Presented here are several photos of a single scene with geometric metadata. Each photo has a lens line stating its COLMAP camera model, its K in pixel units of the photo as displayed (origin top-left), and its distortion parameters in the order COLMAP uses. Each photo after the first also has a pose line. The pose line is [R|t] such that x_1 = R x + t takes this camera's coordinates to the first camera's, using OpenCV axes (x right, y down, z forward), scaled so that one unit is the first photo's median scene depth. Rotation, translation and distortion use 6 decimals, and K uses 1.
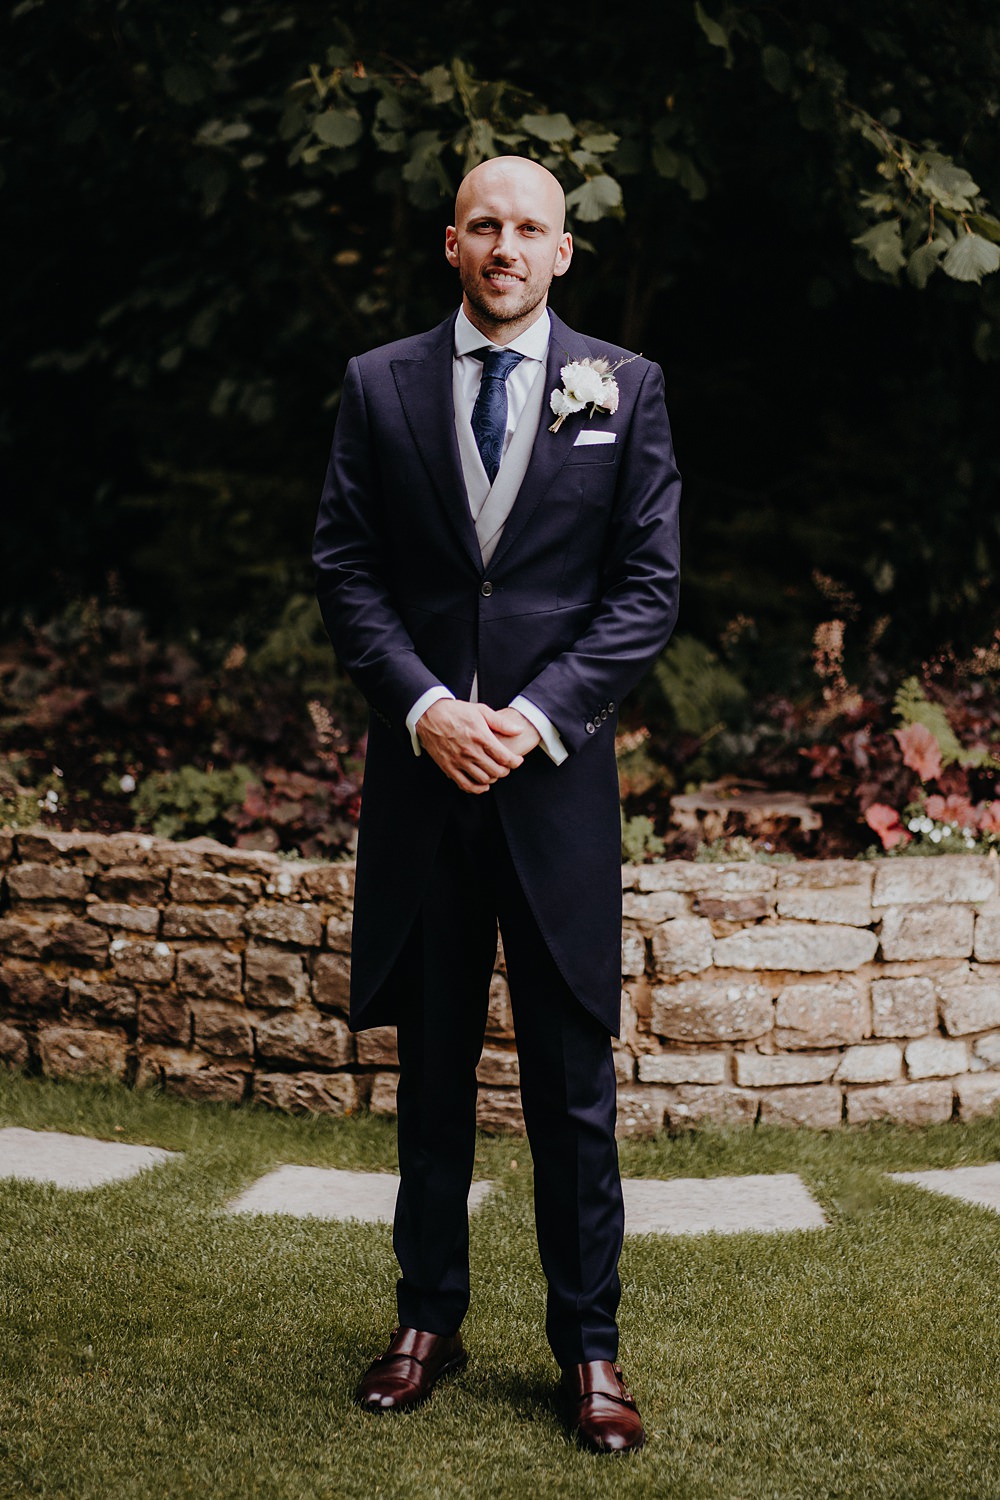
lens RADIAL K [[3710.9, 0, 500.0], [0, 3710.9, 750.0], [0, 0, 1]] dist [0.255137, -3.899384]
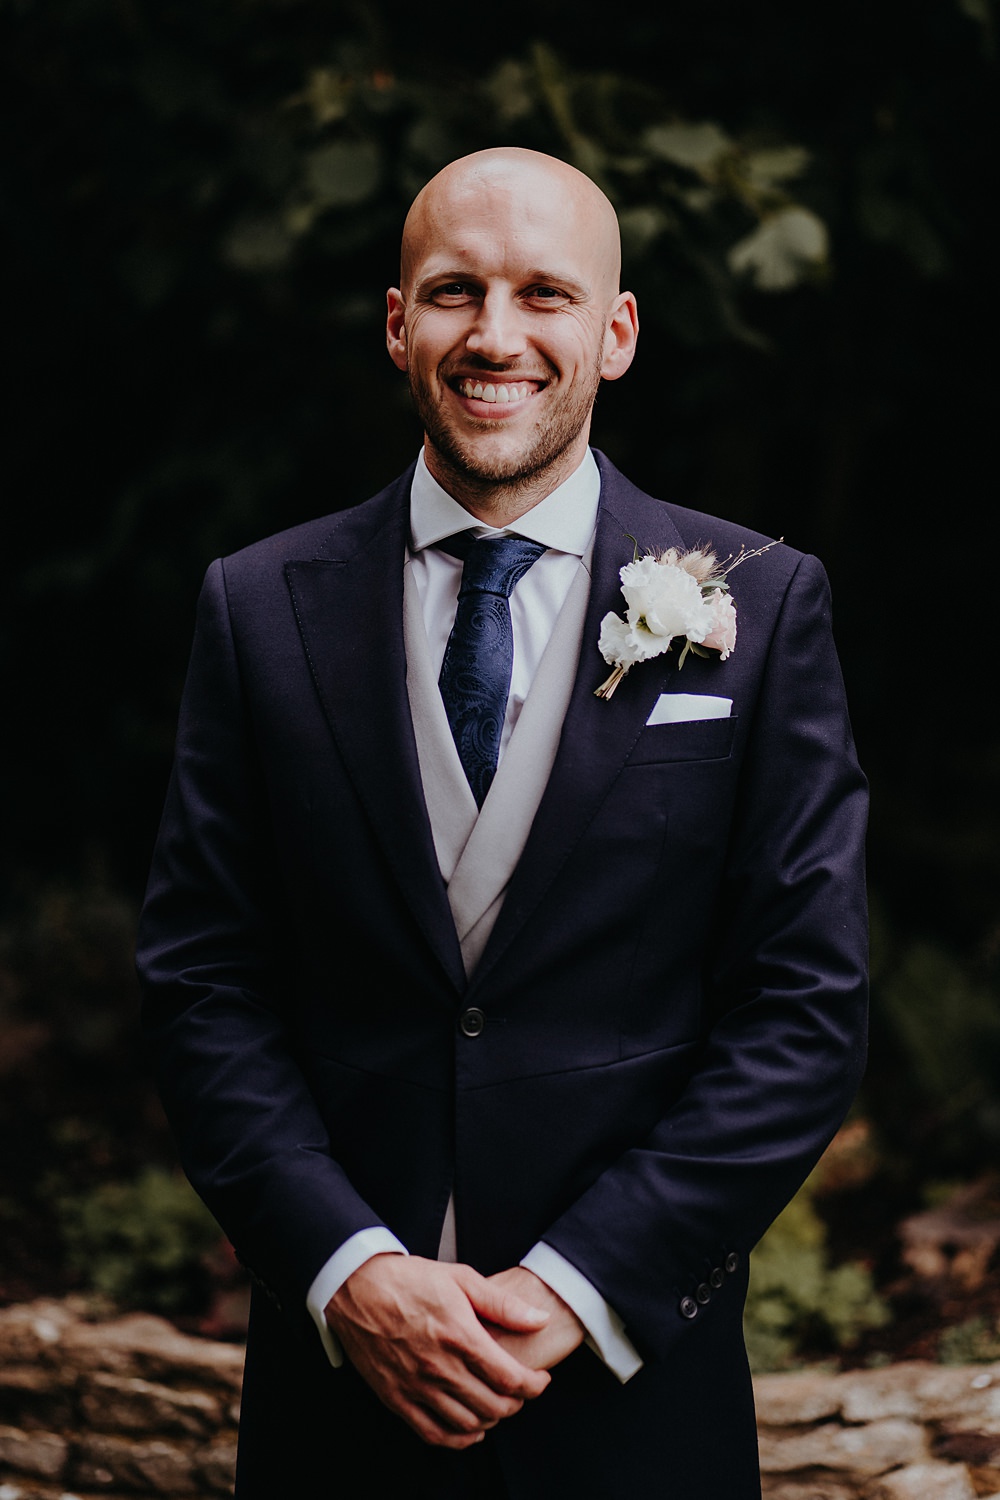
lens RADIAL K [[3759.6, 0, 500.0], [0, 3759.6, 750.0], [0, 0, 1]] dist [0.119059, 0.600489]
pose [[0.997191, -0.020122, -0.072152, 0.036323], [0.017099, 0.998960, -0.042273, -0.057729], [0.072927, 0.040920, 0.996497, 0.499109]]
